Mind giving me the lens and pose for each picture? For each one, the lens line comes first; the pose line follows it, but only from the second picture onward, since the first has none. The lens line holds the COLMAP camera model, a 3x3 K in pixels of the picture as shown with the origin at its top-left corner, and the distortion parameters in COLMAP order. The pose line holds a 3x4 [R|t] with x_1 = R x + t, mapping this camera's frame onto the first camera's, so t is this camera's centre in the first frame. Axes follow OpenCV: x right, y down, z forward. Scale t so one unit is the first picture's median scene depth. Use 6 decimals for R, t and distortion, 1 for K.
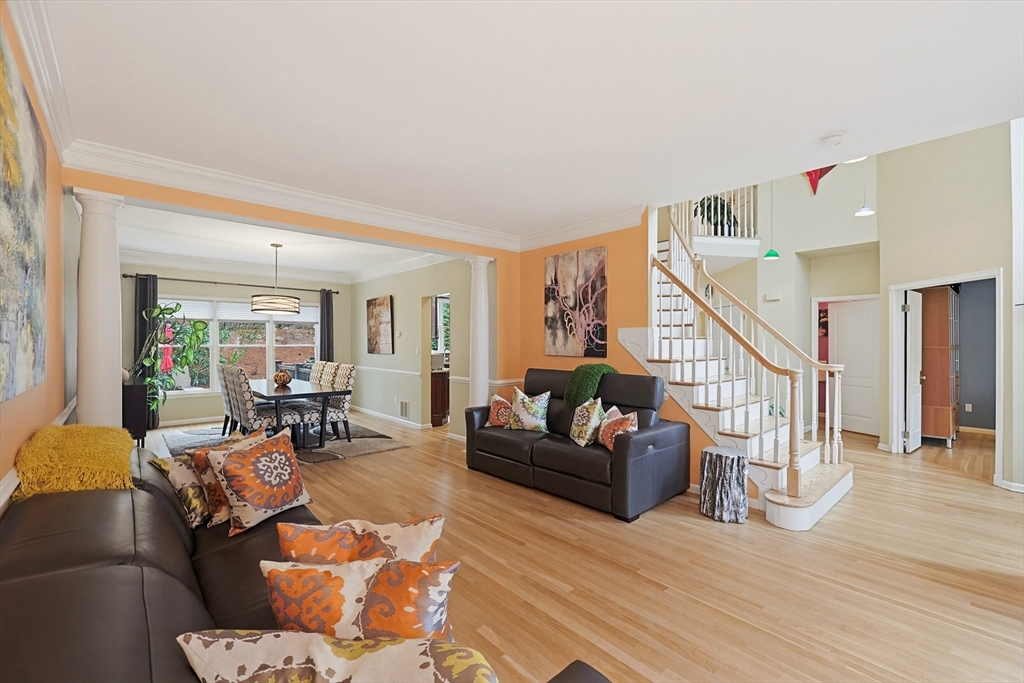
lens RADIAL K [[438.7, 0, 516.5], [0, 438.7, 344.0], [0, 0, 1]] dist [-0.003616, -0.000660]
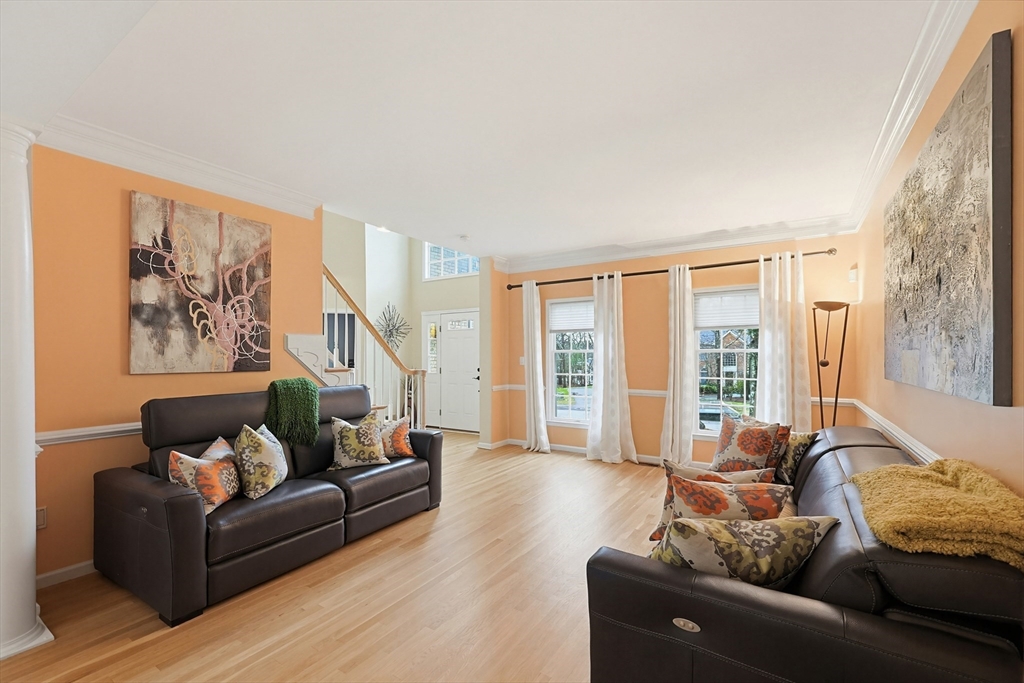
lens RADIAL K [[438.7, 0, 513.6], [0, 438.7, 357.7], [0, 0, 1]] dist [-0.003616, -0.000660]
pose [[-0.268808, -0.010274, 0.963139, -0.621389], [0.004497, 0.999919, 0.011921, 0.000875], [-0.963183, 0.007536, -0.268740, 0.761794]]
